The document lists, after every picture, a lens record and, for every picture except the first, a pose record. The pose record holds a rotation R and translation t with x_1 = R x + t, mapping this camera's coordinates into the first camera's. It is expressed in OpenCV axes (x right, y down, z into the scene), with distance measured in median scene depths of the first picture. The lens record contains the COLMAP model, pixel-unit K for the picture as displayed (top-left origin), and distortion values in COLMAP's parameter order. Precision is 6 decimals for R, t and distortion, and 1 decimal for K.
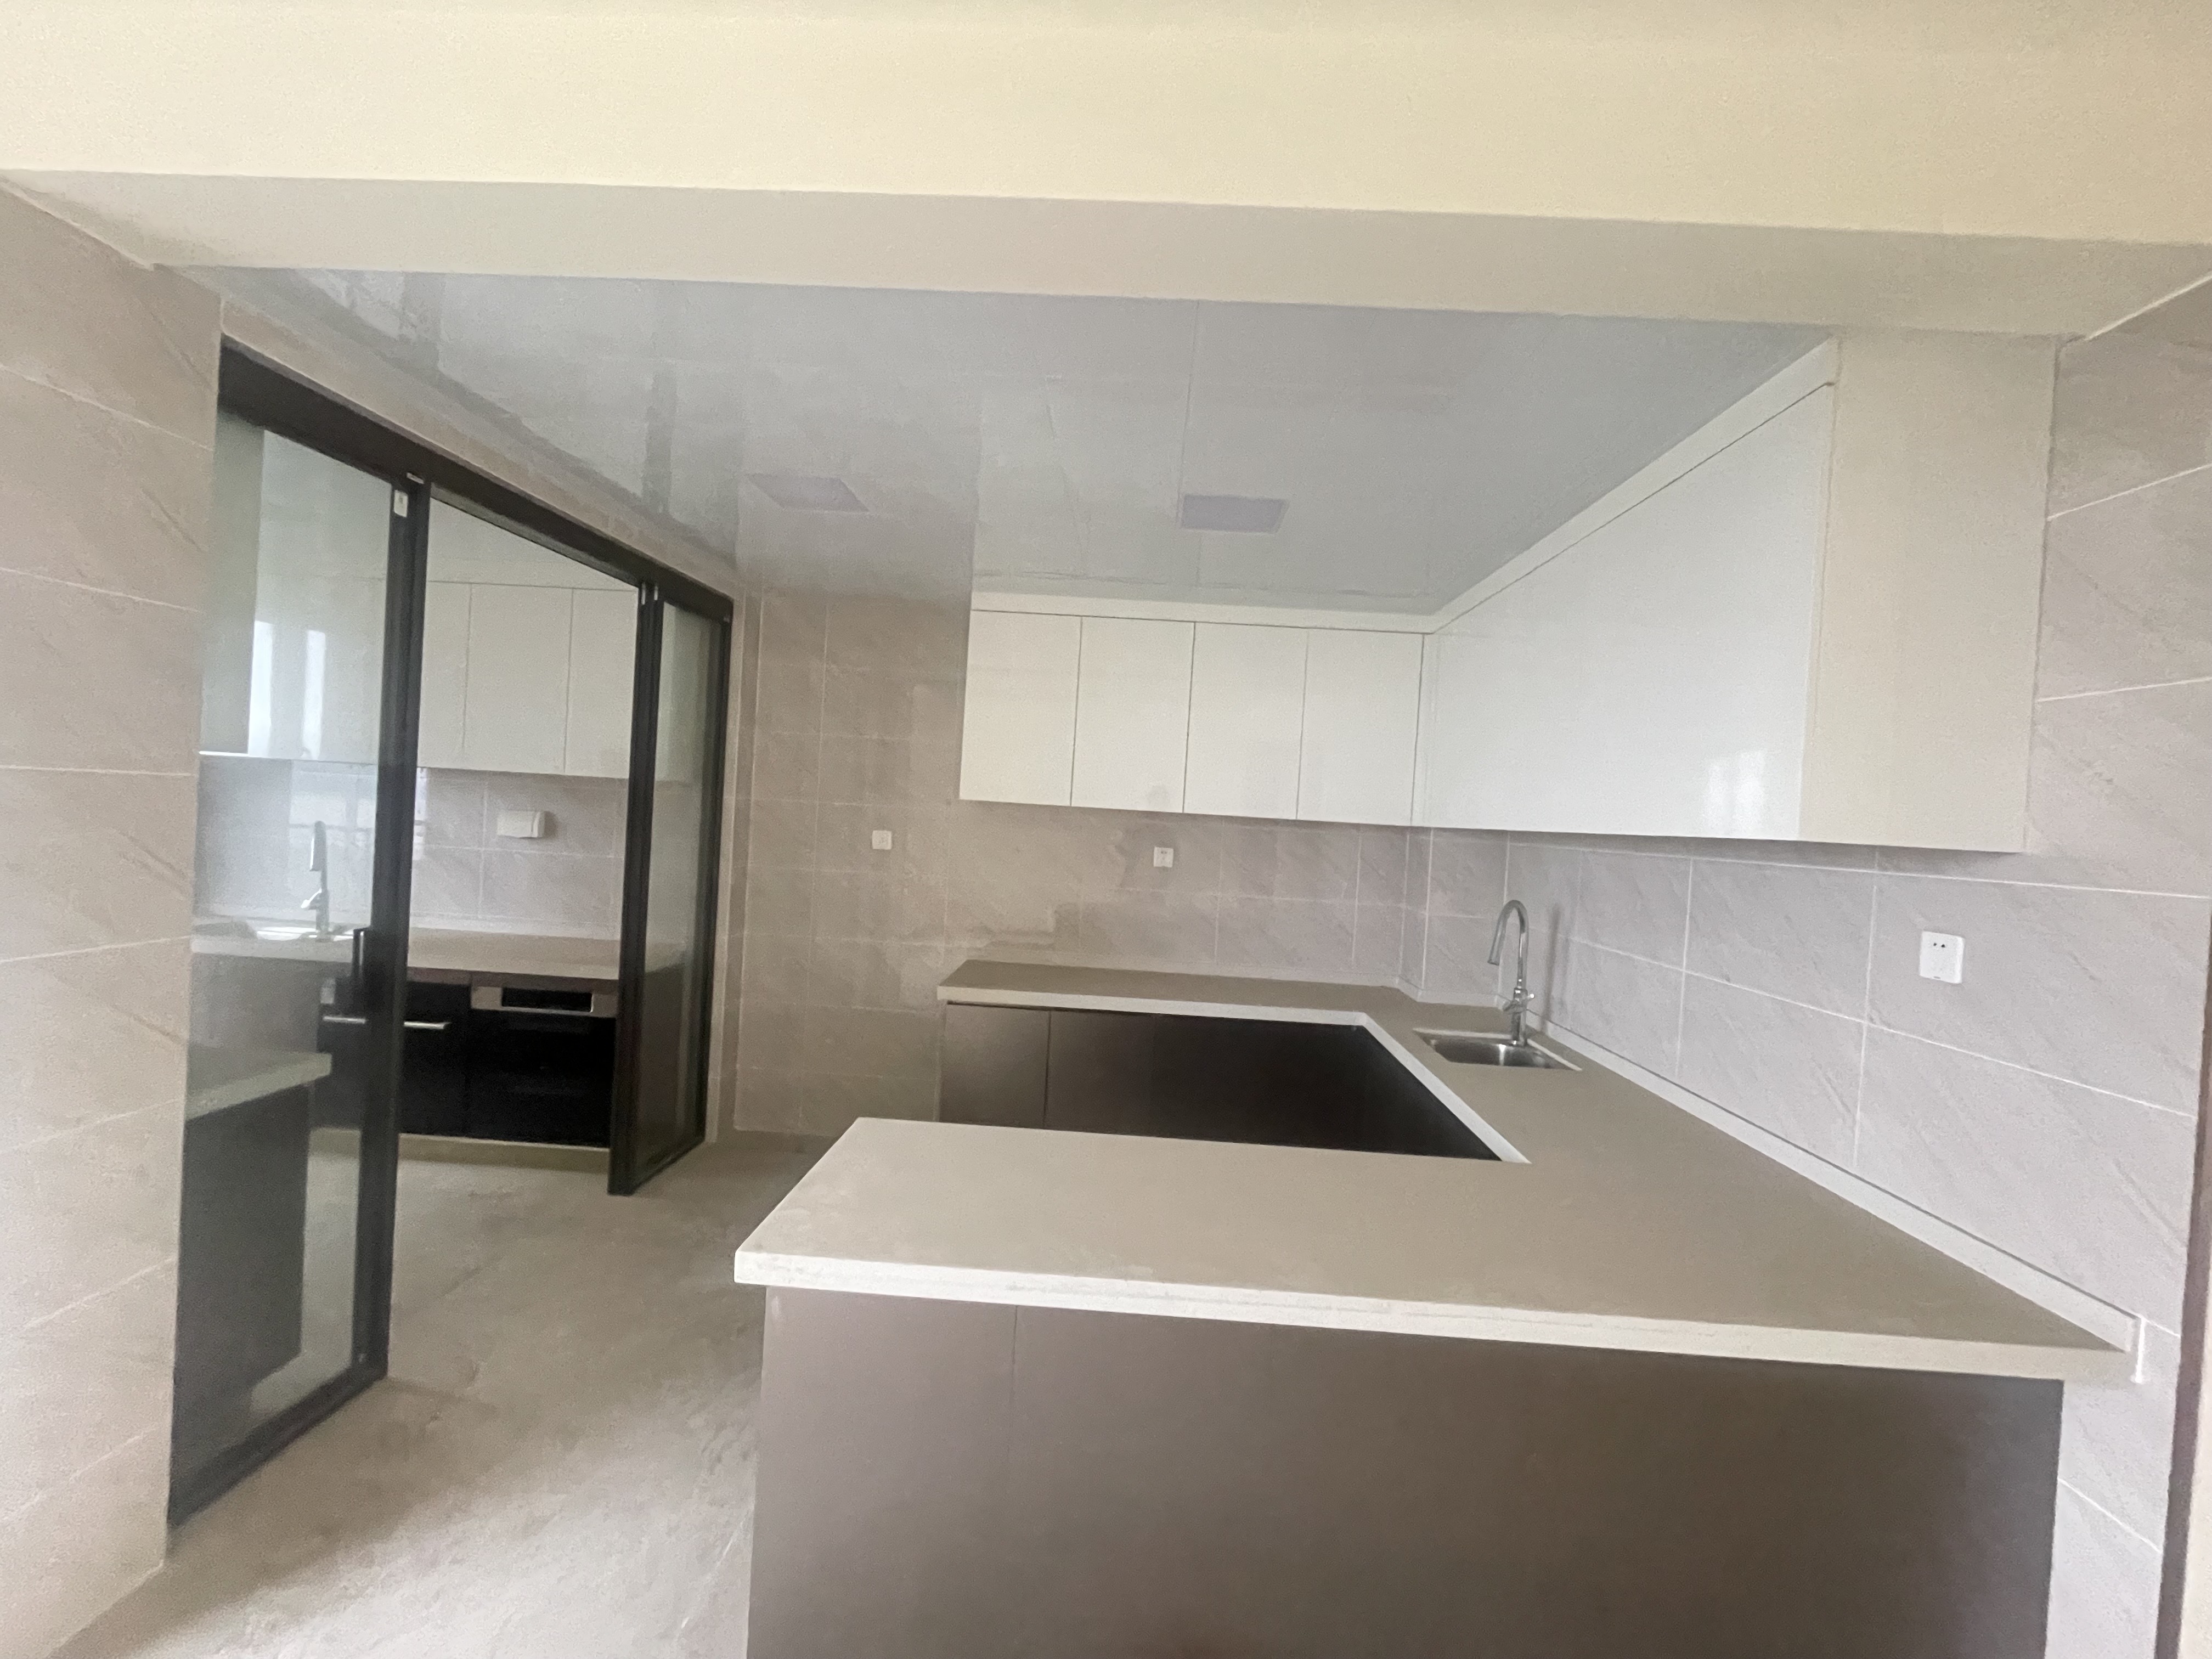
lens RADIAL K [[894.1, 0, 1106.5], [0, 894.1, 849.6], [0, 0, 1]] dist [-0.002768, -0.000322]
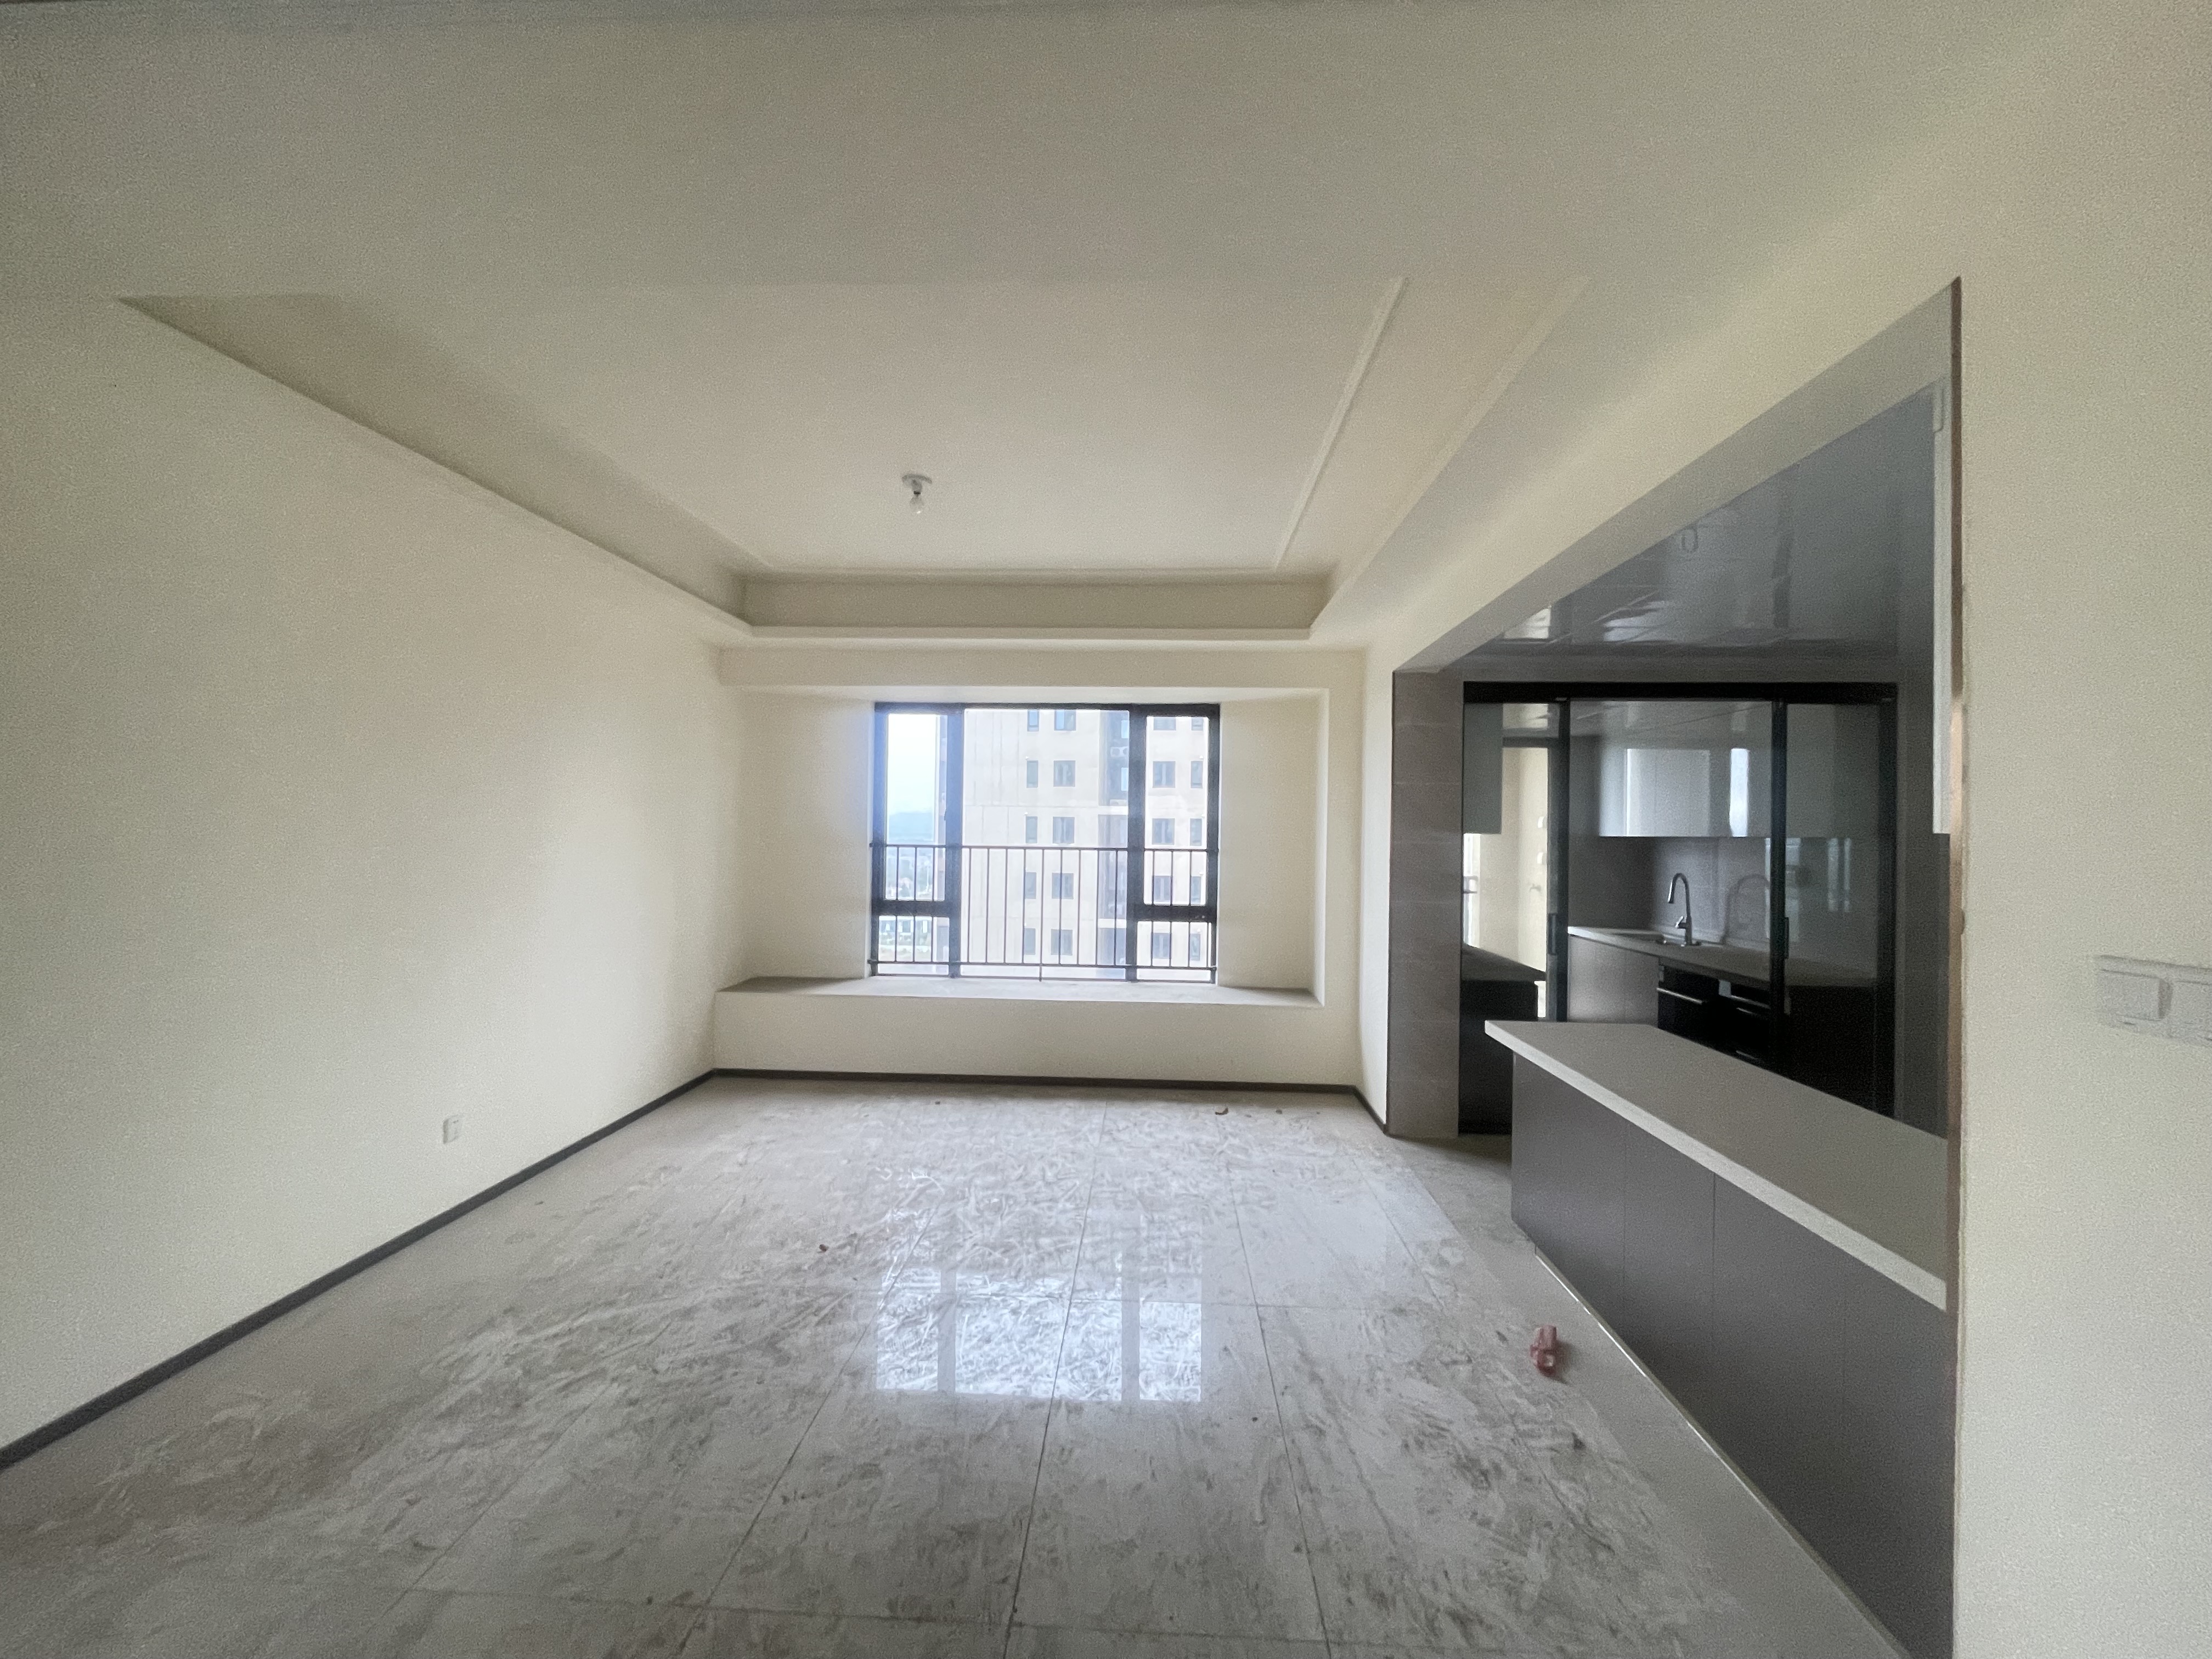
lens RADIAL K [[894.1, 0, 1109.3], [0, 894.1, 832.4], [0, 0, 1]] dist [-0.002768, -0.000322]
pose [[-0.012103, -0.062063, -0.997999, 0.811620], [-0.052651, 0.996727, -0.061346, 0.053320], [0.998540, 0.051803, -0.015331, -0.007838]]
